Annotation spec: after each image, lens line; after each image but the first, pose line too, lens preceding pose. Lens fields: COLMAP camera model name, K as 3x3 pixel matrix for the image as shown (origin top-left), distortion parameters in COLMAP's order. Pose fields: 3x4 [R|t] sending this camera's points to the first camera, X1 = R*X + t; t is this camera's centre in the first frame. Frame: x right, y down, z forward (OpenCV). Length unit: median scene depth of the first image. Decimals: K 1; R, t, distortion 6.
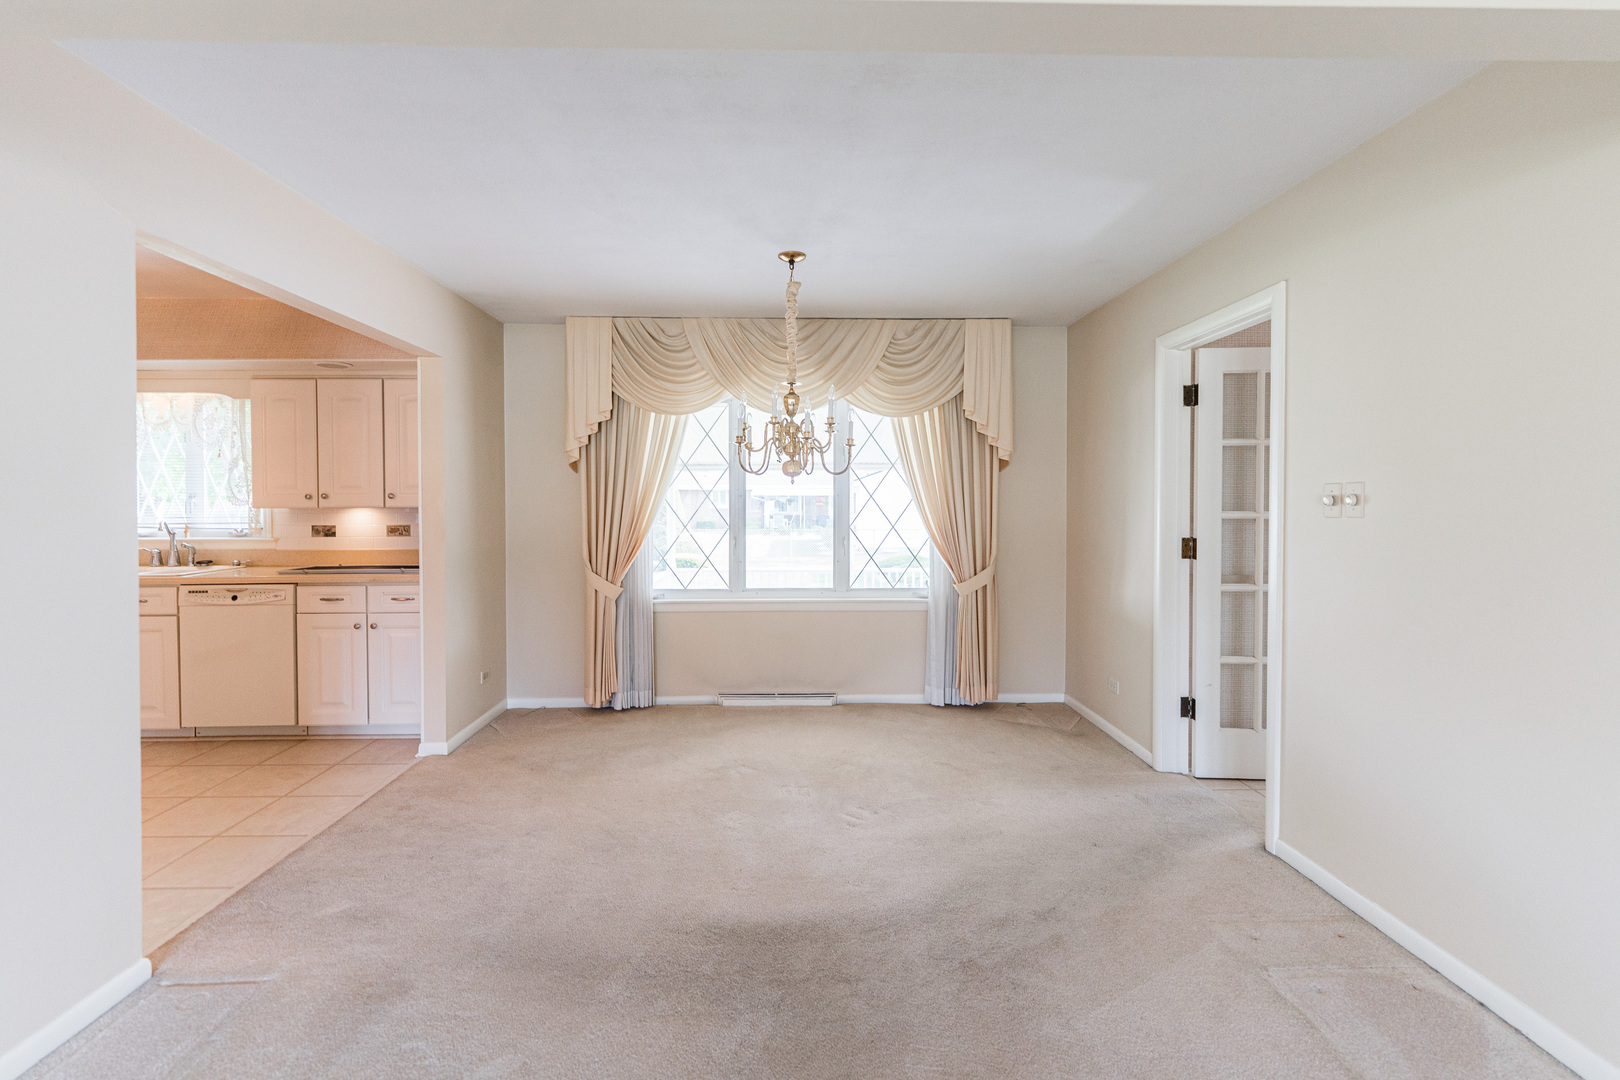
lens RADIAL K [[722.0, 0, 793.1], [0, 722.0, 515.9], [0, 0, 1]] dist [0.006675, -0.002094]
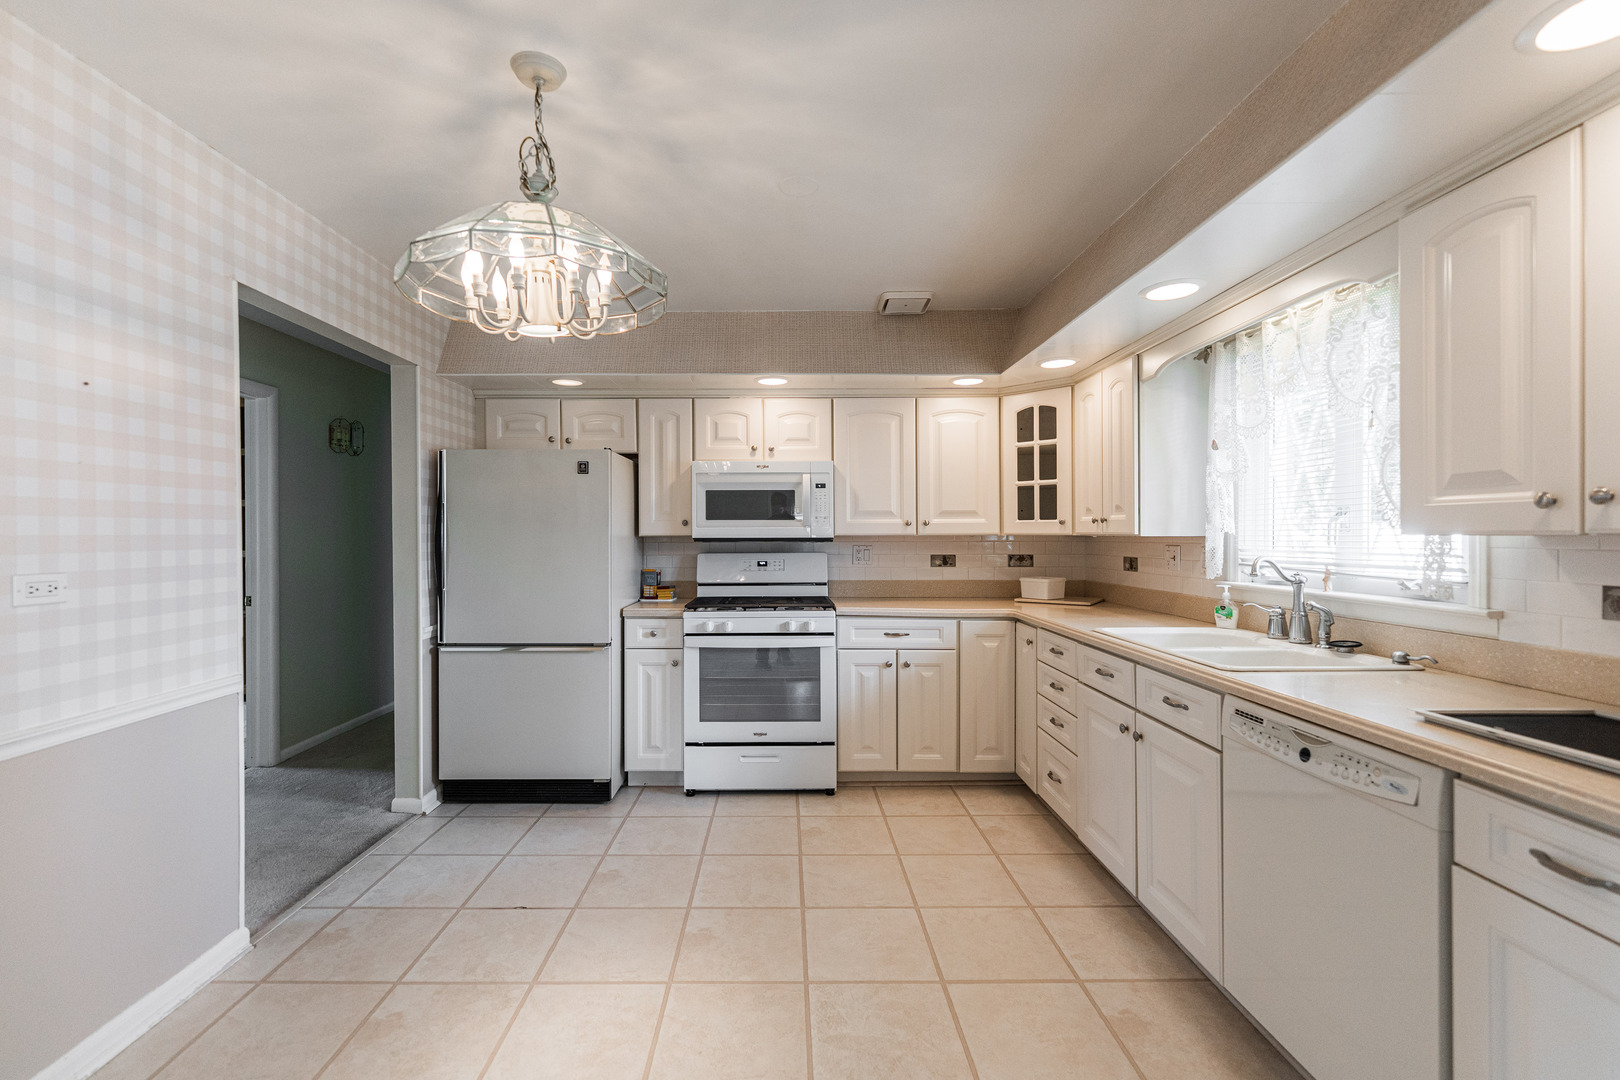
lens RADIAL K [[722.0, 0, 764.2], [0, 722.0, 530.0], [0, 0, 1]] dist [0.006675, -0.002094]
pose [[-0.009264, -0.001904, -0.999955, -0.317185], [-0.016311, 0.999865, -0.001752, -0.006489], [0.999824, 0.016294, -0.009294, 0.611673]]
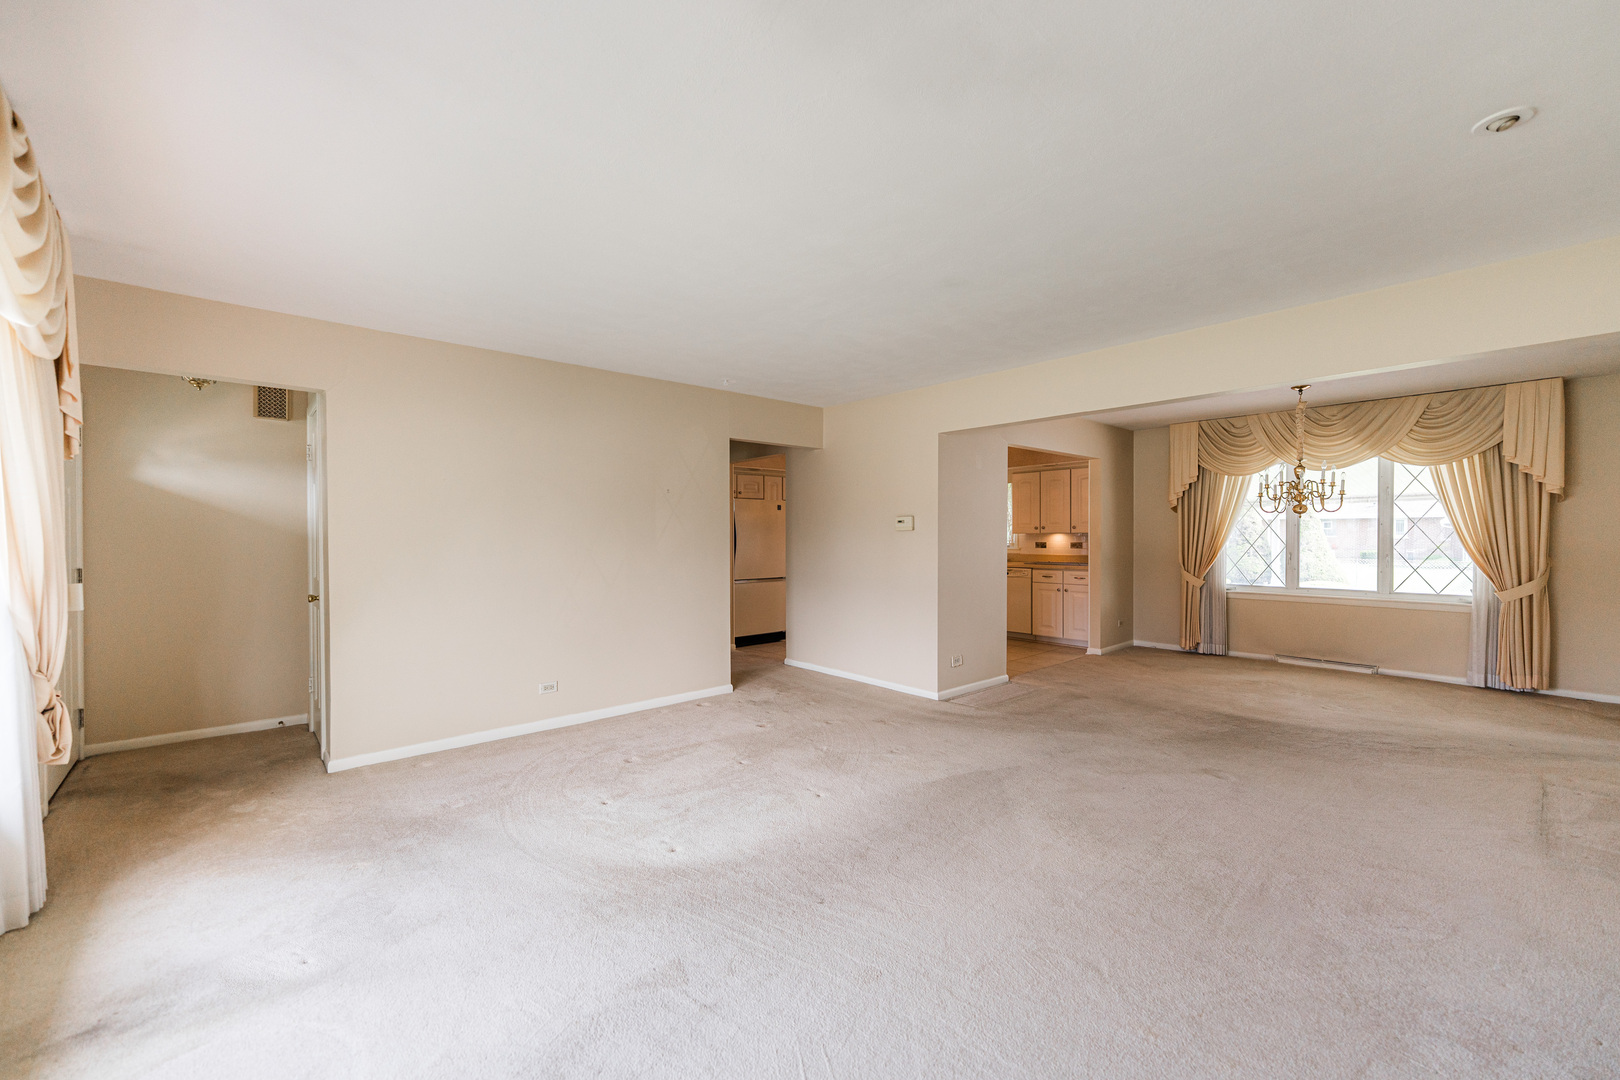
lens RADIAL K [[660.6, 0, 808.6], [0, 660.6, 541.5], [0, 0, 1]] dist [0.000230, 0.000425]
pose [[0.656864, 0.006694, -0.753979, 0.314950], [-0.012918, 0.999914, -0.002377, 0.023868], [0.753898, 0.011301, 0.656894, -0.698247]]
